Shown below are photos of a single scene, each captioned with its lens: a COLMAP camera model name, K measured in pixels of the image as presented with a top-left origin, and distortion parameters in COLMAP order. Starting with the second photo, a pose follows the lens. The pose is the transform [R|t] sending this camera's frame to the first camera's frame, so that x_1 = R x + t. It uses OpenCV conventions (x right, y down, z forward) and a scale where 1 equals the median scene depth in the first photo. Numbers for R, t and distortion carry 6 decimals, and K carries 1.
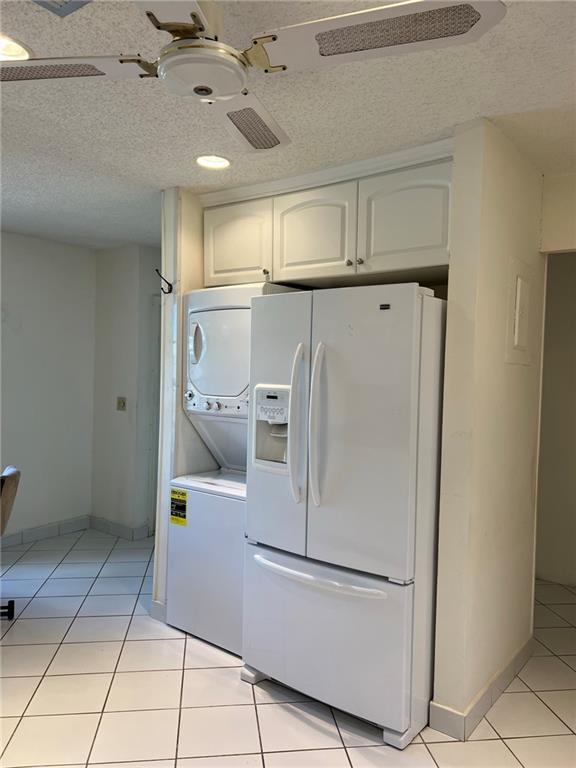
lens RADIAL K [[579.1, 0, 286.7], [0, 579.1, 381.8], [0, 0, 1]] dist [0.075052, -0.091244]
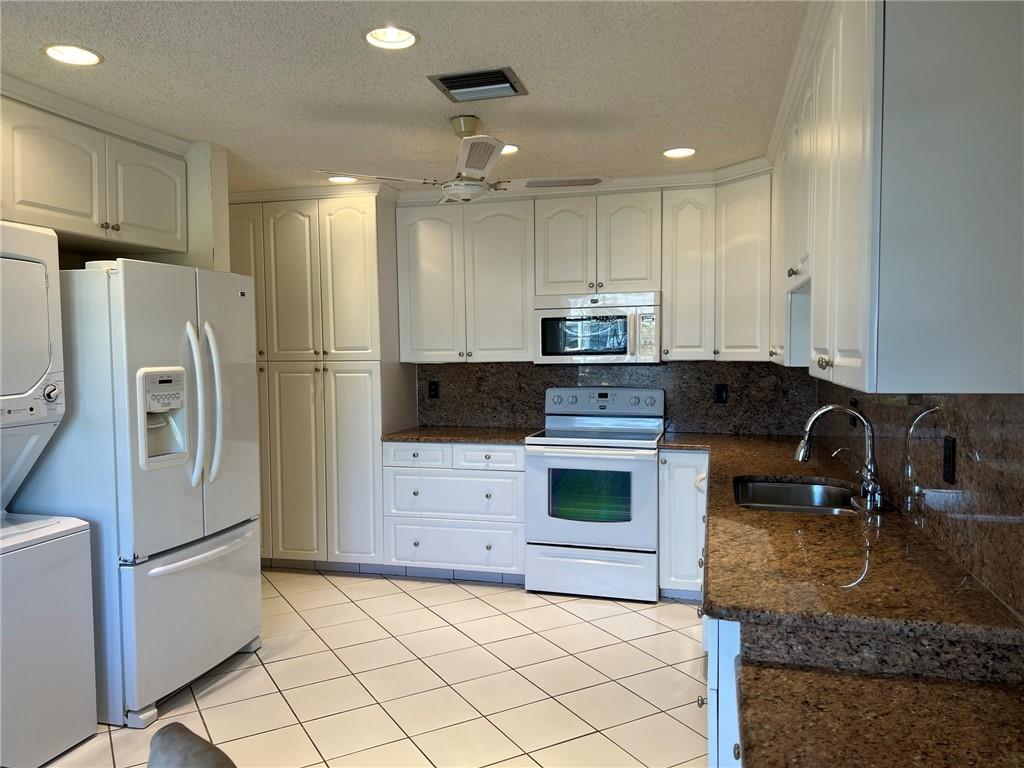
lens RADIAL K [[772.1, 0, 512.0], [0, 772.1, 384.0], [0, 0, 1]] dist [0.075052, -0.091244]
pose [[-0.378357, -0.072746, 0.922797, -1.312851], [0.015538, 0.996268, 0.084908, -0.062032], [-0.925529, 0.046464, -0.375814, 0.955420]]
